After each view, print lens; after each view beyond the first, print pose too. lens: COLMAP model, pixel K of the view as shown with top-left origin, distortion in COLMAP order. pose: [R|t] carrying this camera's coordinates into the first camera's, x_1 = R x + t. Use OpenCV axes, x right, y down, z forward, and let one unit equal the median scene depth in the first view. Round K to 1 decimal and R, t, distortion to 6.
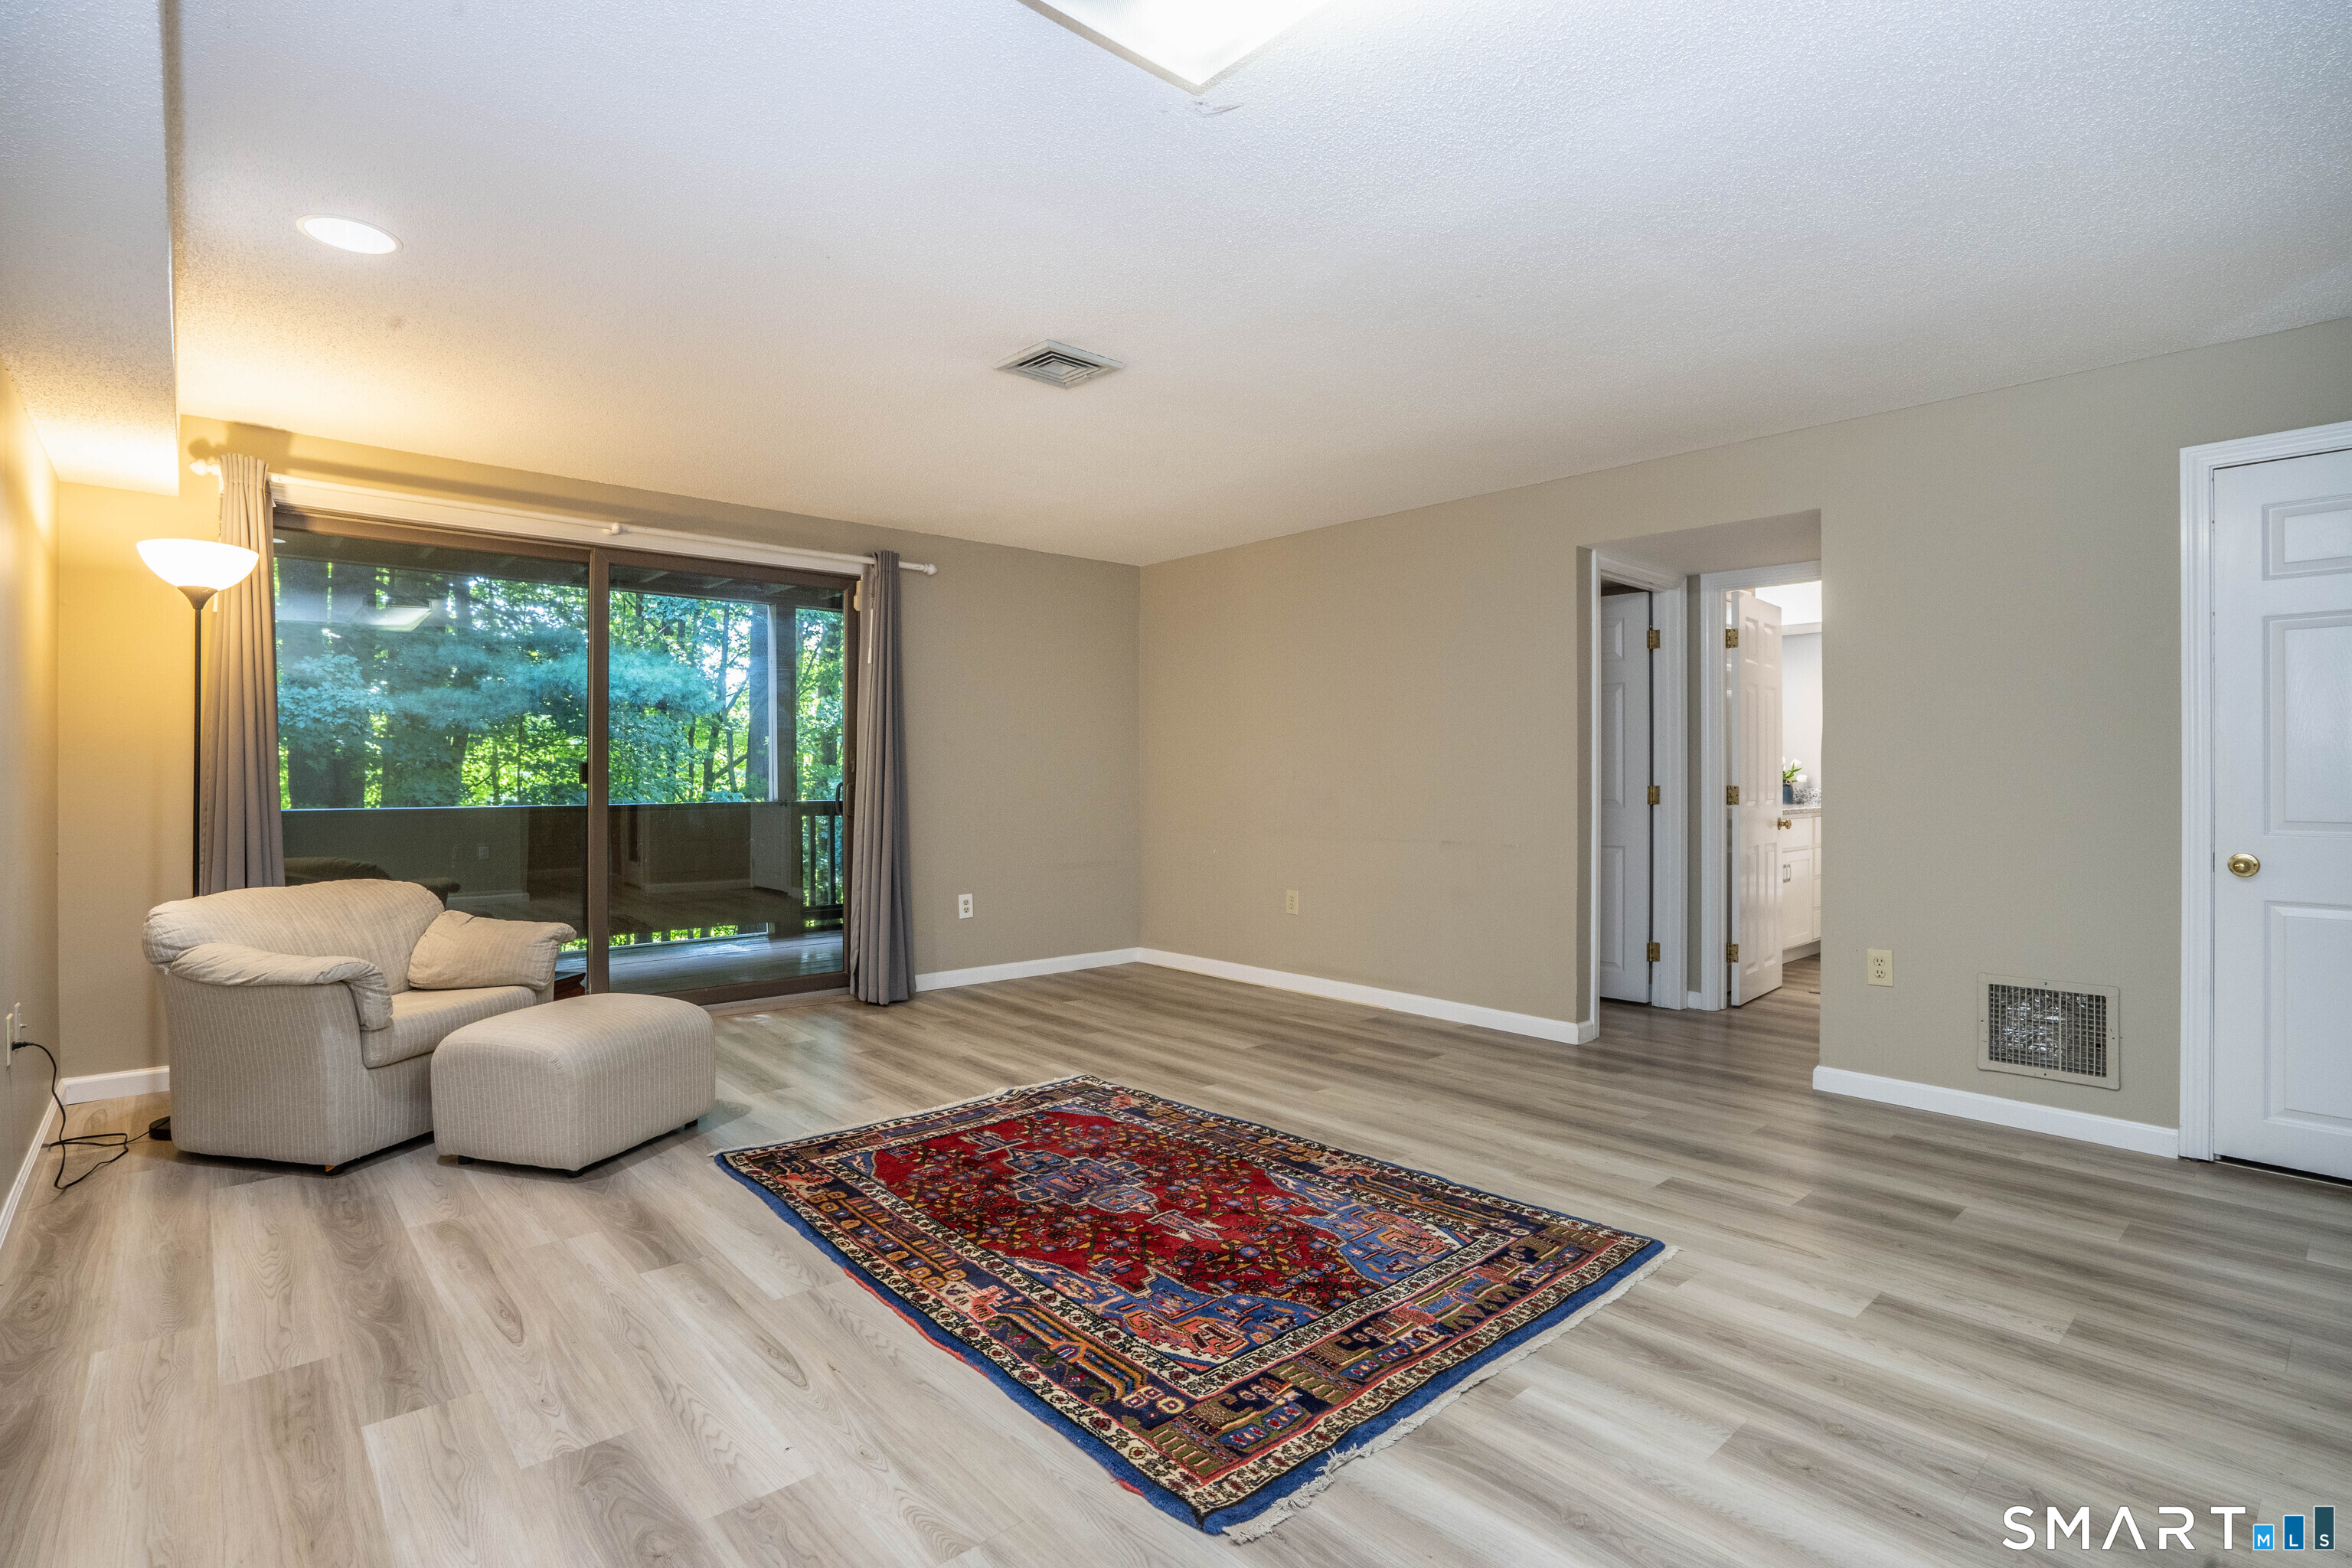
lens RADIAL K [[1149.7, 0, 1171.4], [0, 1149.7, 778.0], [0, 0, 1]] dist [-0.015581, -0.000398]
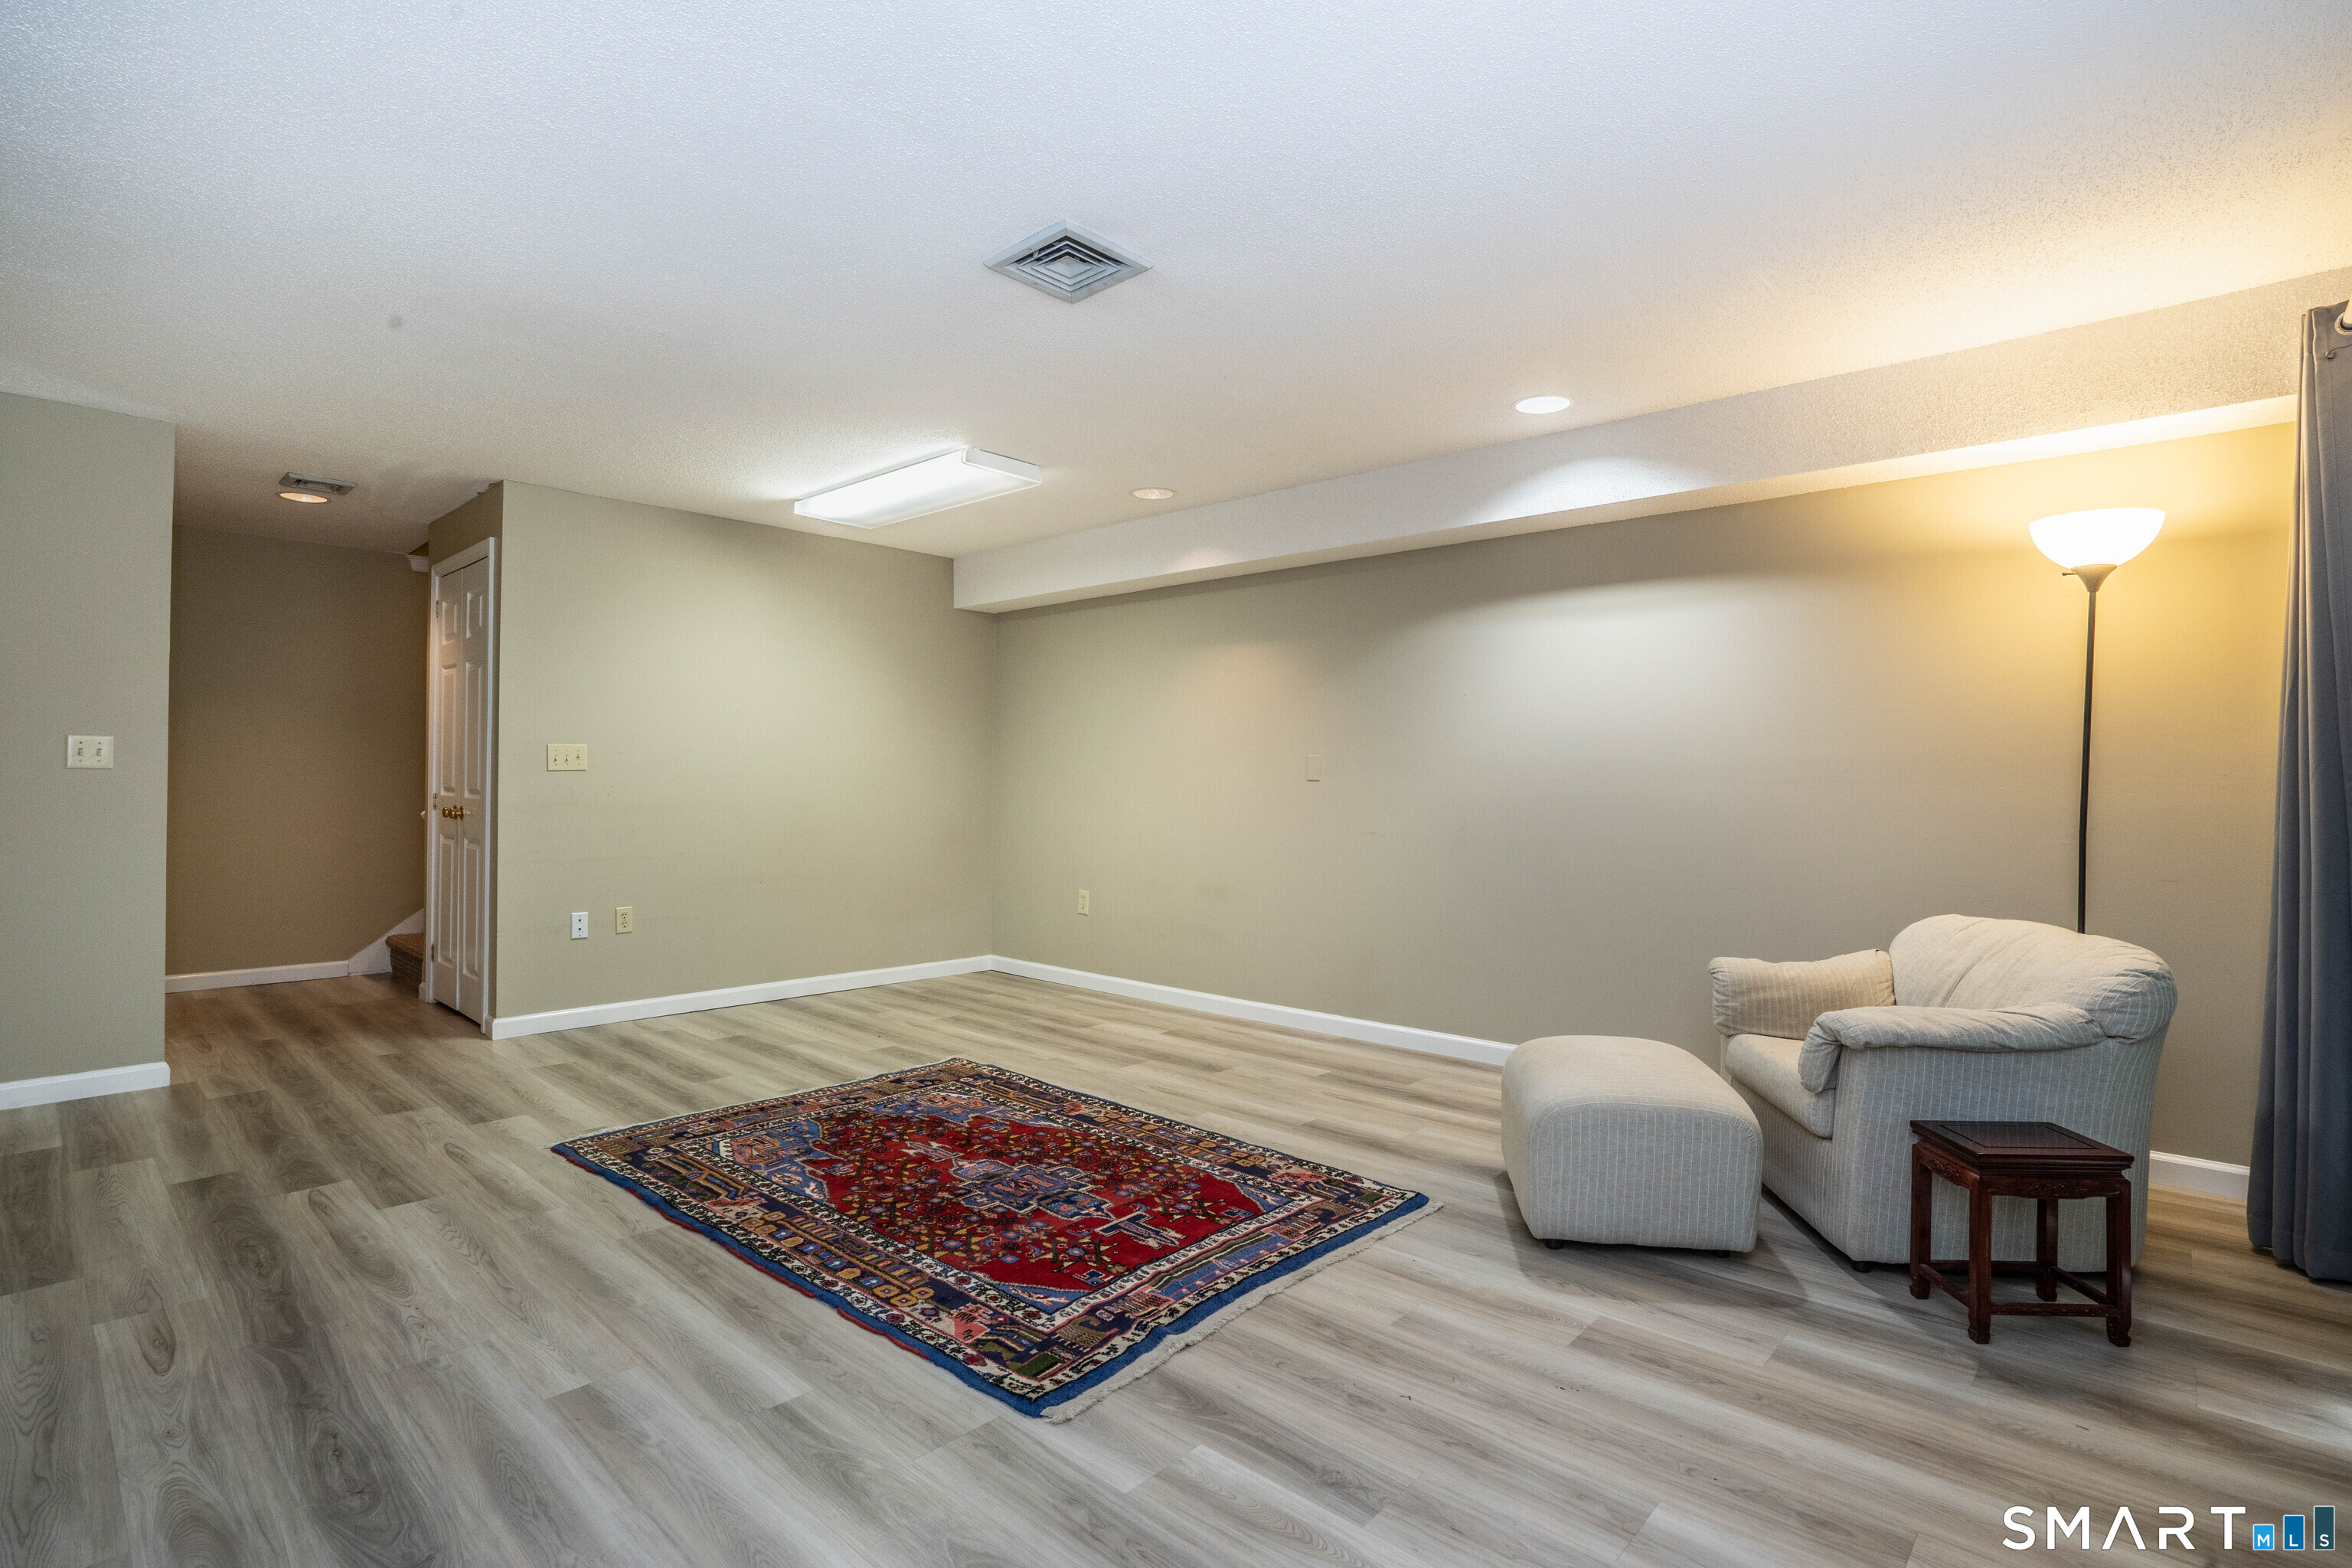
lens RADIAL K [[1149.7, 0, 1187.9], [0, 1149.7, 779.3], [0, 0, 1]] dist [-0.015581, -0.000398]
pose [[-0.994422, -0.007793, -0.105184, -0.116074], [-0.007890, 0.999969, 0.000505, -0.004601], [0.105177, 0.001332, -0.994453, 2.044834]]
